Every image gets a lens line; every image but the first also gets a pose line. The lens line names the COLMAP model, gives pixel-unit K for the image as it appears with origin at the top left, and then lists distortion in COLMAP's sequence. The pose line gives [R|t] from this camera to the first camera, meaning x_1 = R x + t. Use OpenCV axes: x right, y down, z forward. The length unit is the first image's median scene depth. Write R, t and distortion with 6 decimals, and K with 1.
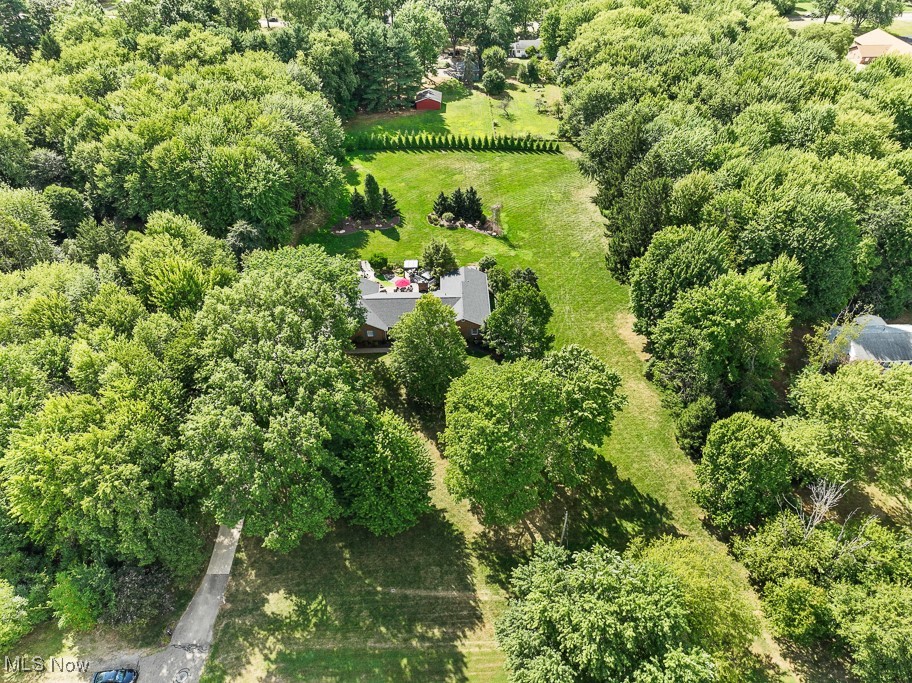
lens RADIAL K [[640.9, 0, 456.8], [0, 640.9, 348.5], [0, 0, 1]] dist [0.009139, 0.004702]
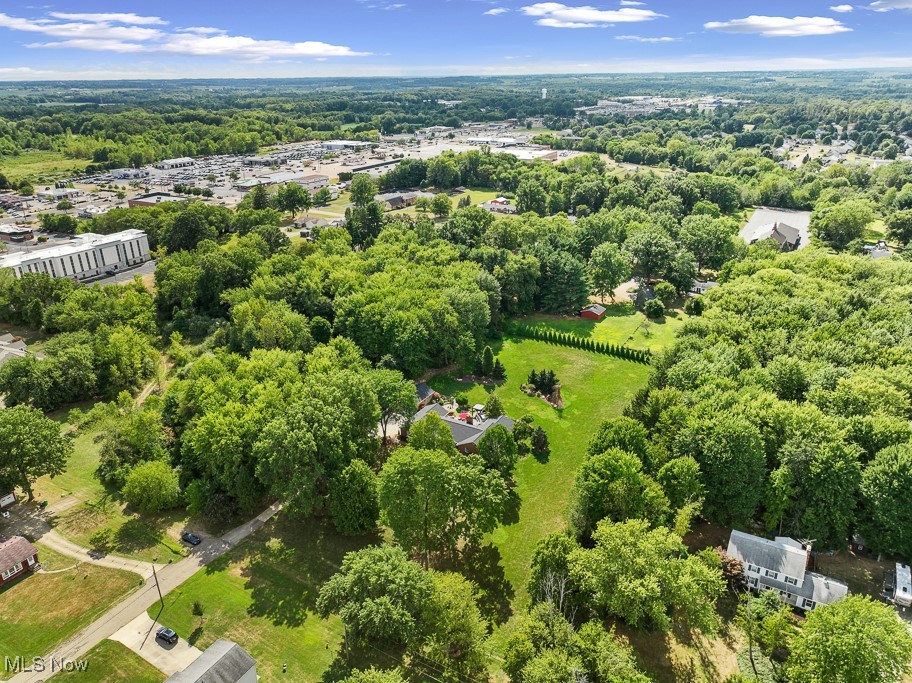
lens RADIAL K [[640.9, 0, 441.6], [0, 640.9, 349.4], [0, 0, 1]] dist [0.009139, 0.004702]
pose [[0.843287, 0.197136, -0.500005, 0.492959], [-0.334223, 0.920897, -0.200607, 0.058975], [0.420906, 0.336283, 0.842468, -0.261597]]
